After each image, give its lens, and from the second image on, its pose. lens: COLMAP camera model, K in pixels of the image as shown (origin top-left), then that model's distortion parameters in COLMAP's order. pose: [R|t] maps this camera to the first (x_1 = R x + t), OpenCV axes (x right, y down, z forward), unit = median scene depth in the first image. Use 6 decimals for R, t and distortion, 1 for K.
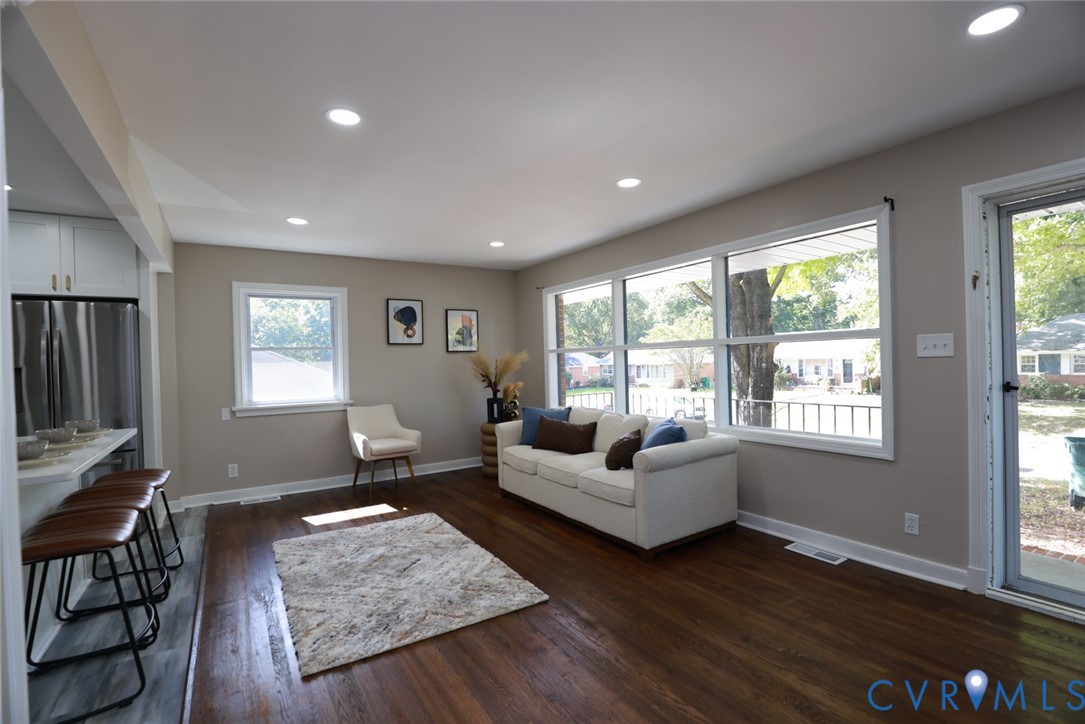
lens RADIAL K [[495.6, 0, 543.9], [0, 495.6, 363.7], [0, 0, 1]] dist [-0.040276, 0.009253]
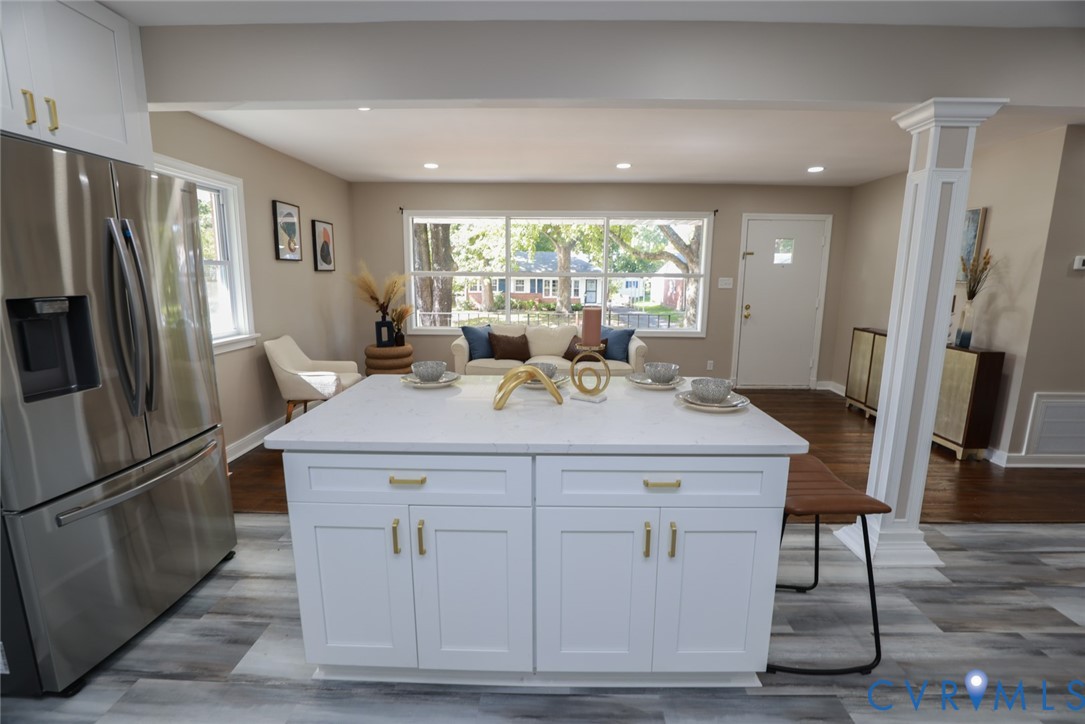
lens RADIAL K [[495.6, 0, 543.9], [0, 495.6, 363.7], [0, 0, 1]] dist [-0.040276, 0.009253]
pose [[0.553215, -0.119223, 0.824463, -0.987054], [-0.018291, 0.987728, 0.155106, -0.005745], [-0.832837, -0.100887, 0.544246, 0.274202]]
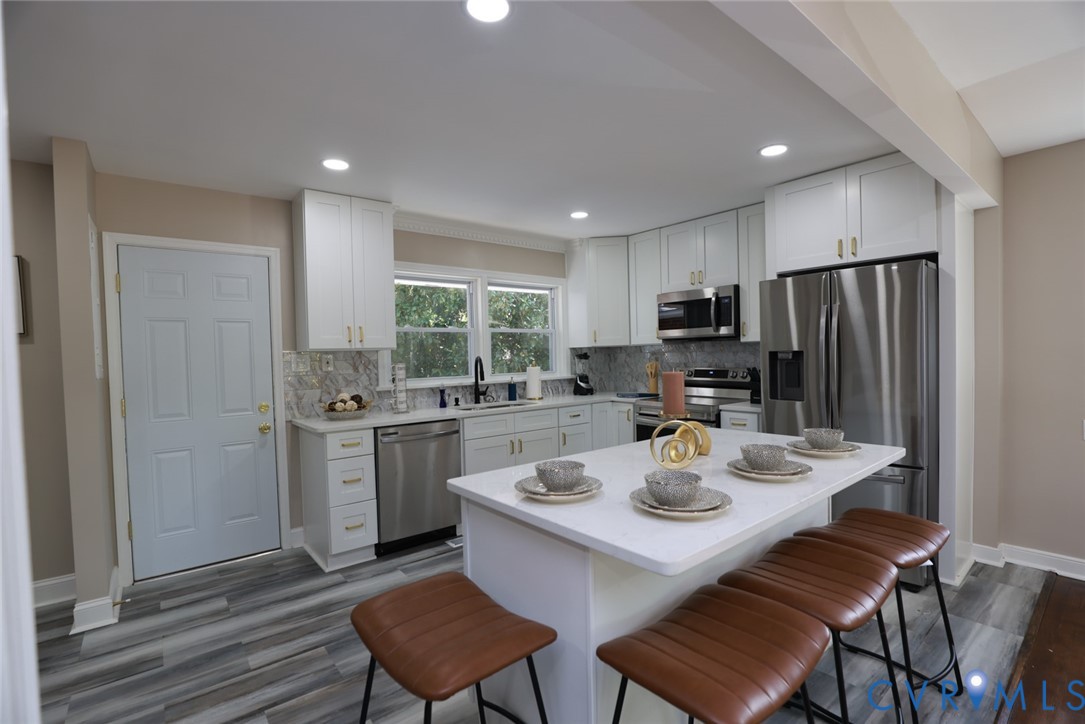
lens RADIAL K [[495.6, 0, 543.9], [0, 495.6, 363.7], [0, 0, 1]] dist [-0.040276, 0.009253]
pose [[0.109280, 0.046316, -0.992931, -0.189320], [0.017028, 0.998680, 0.048459, -0.015378], [0.993865, -0.022203, 0.108347, 0.338966]]
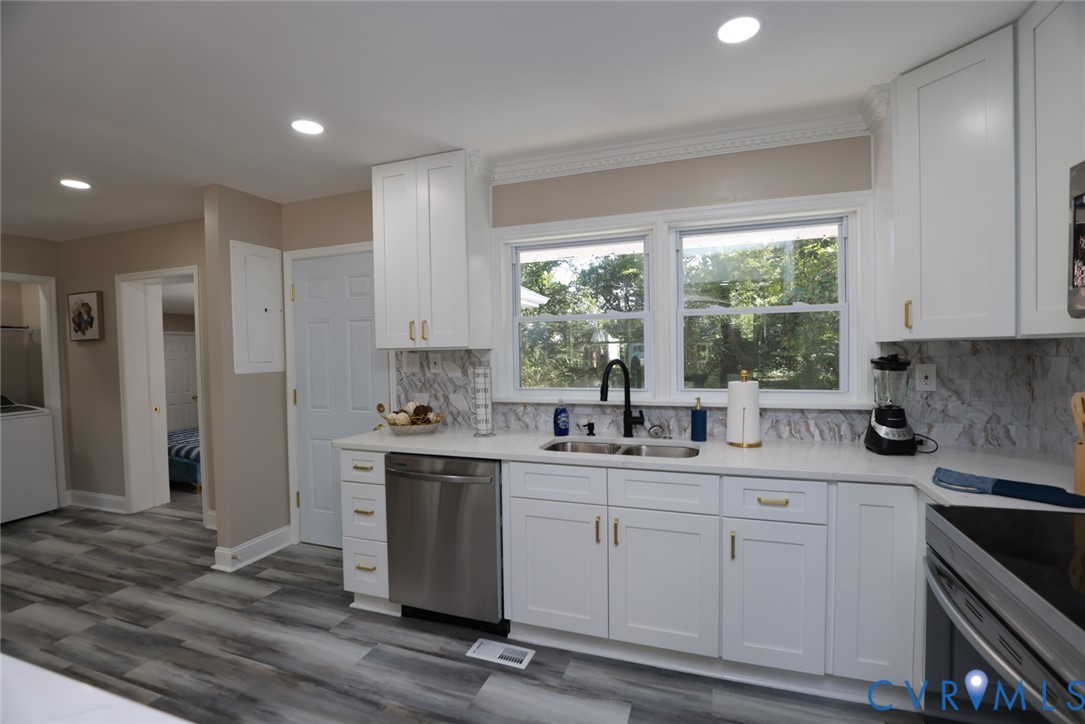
lens RADIAL K [[495.6, 0, 543.9], [0, 495.6, 363.7], [0, 0, 1]] dist [-0.040276, 0.009253]
pose [[-0.794285, 0.061003, -0.604474, -0.773869], [0.038042, 0.997988, 0.050729, -0.012041], [0.606353, 0.017298, -0.795008, 0.741677]]
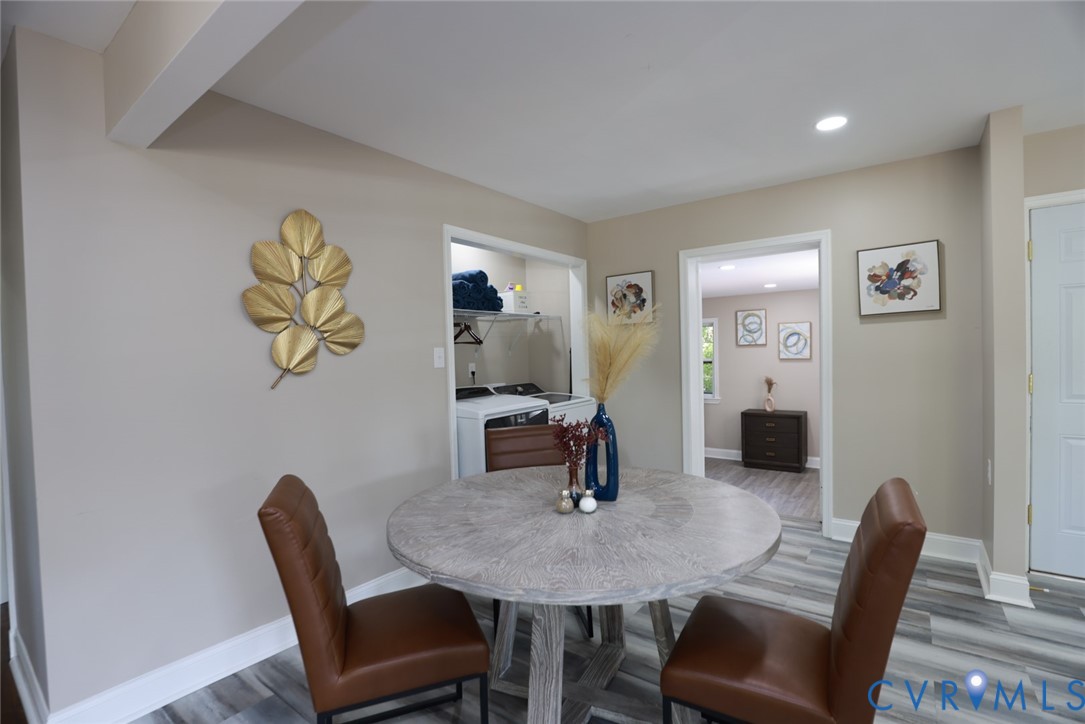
lens RADIAL K [[495.6, 0, 543.9], [0, 495.6, 363.7], [0, 0, 1]] dist [-0.040276, 0.009253]
pose [[-0.935943, 0.058882, -0.347194, -0.106080], [0.050238, 0.998163, 0.033856, -0.010524], [0.348550, 0.014245, -0.937182, 0.193734]]
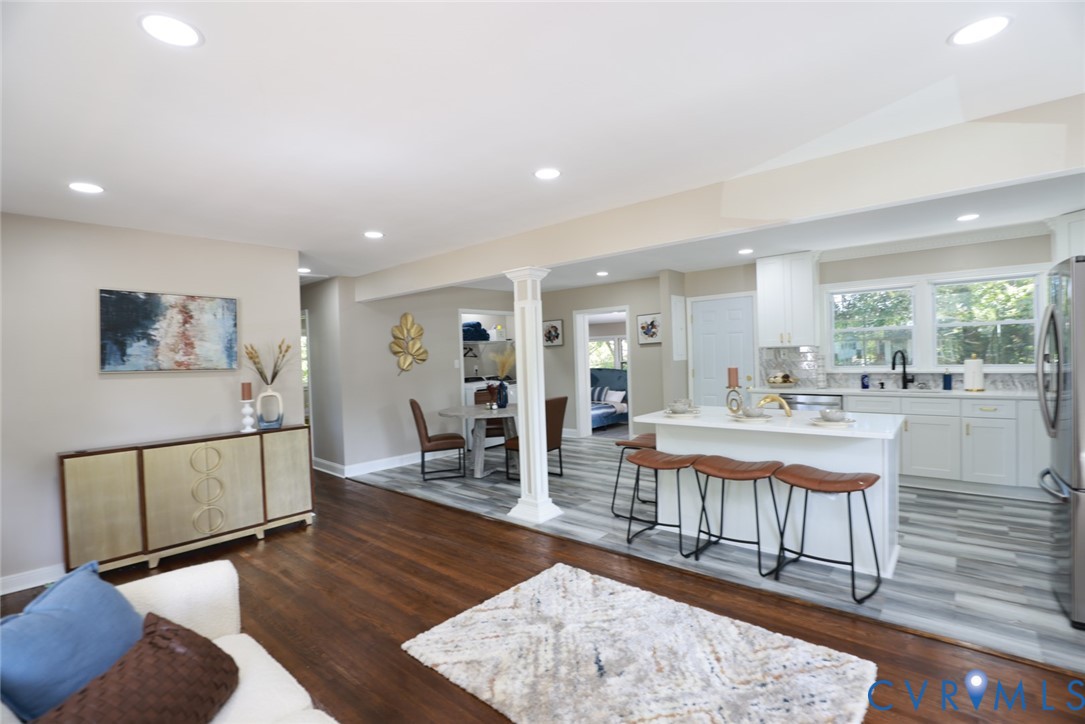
lens RADIAL K [[495.6, 0, 543.9], [0, 495.6, 363.7], [0, 0, 1]] dist [-0.040276, 0.009253]
pose [[-0.957799, 0.065965, -0.279766, -0.019517], [0.059431, 0.997726, 0.031786, -0.040668], [0.281226, 0.013818, -0.959542, 1.230506]]
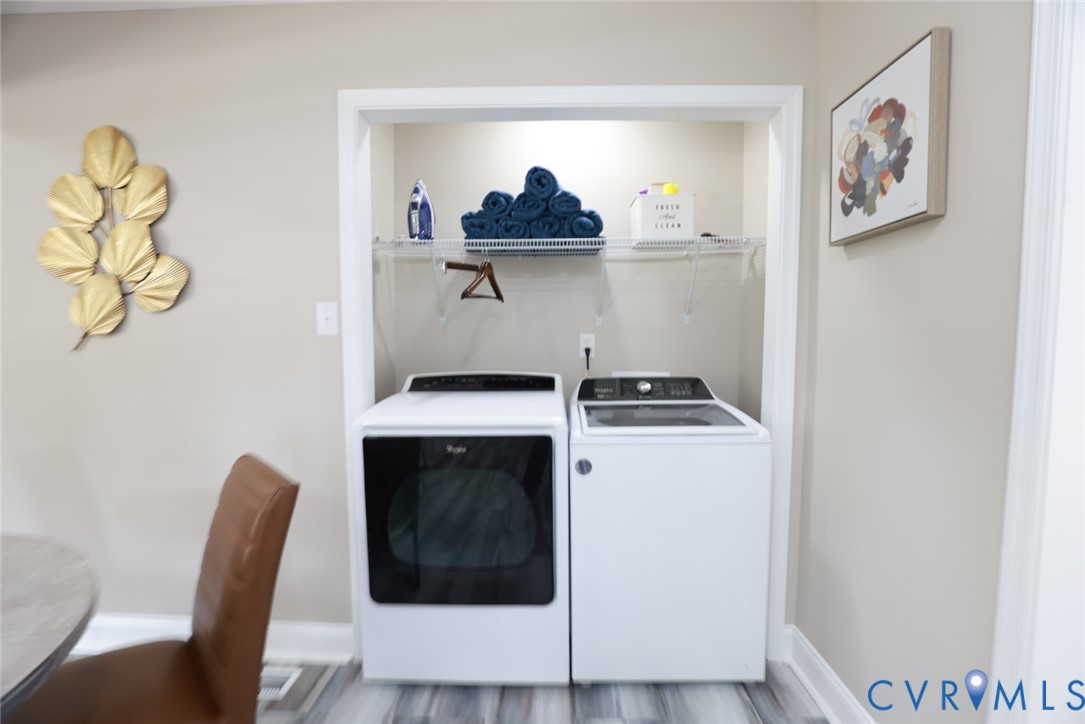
lens RADIAL K [[495.6, 0, 543.9], [0, 495.6, 363.7], [0, 0, 1]] dist [-0.040276, 0.009253]
pose [[-0.830274, -0.010951, 0.557248, -0.618177], [0.021908, 0.998393, 0.052262, 0.018914], [-0.556925, 0.055600, -0.828700, -0.284961]]
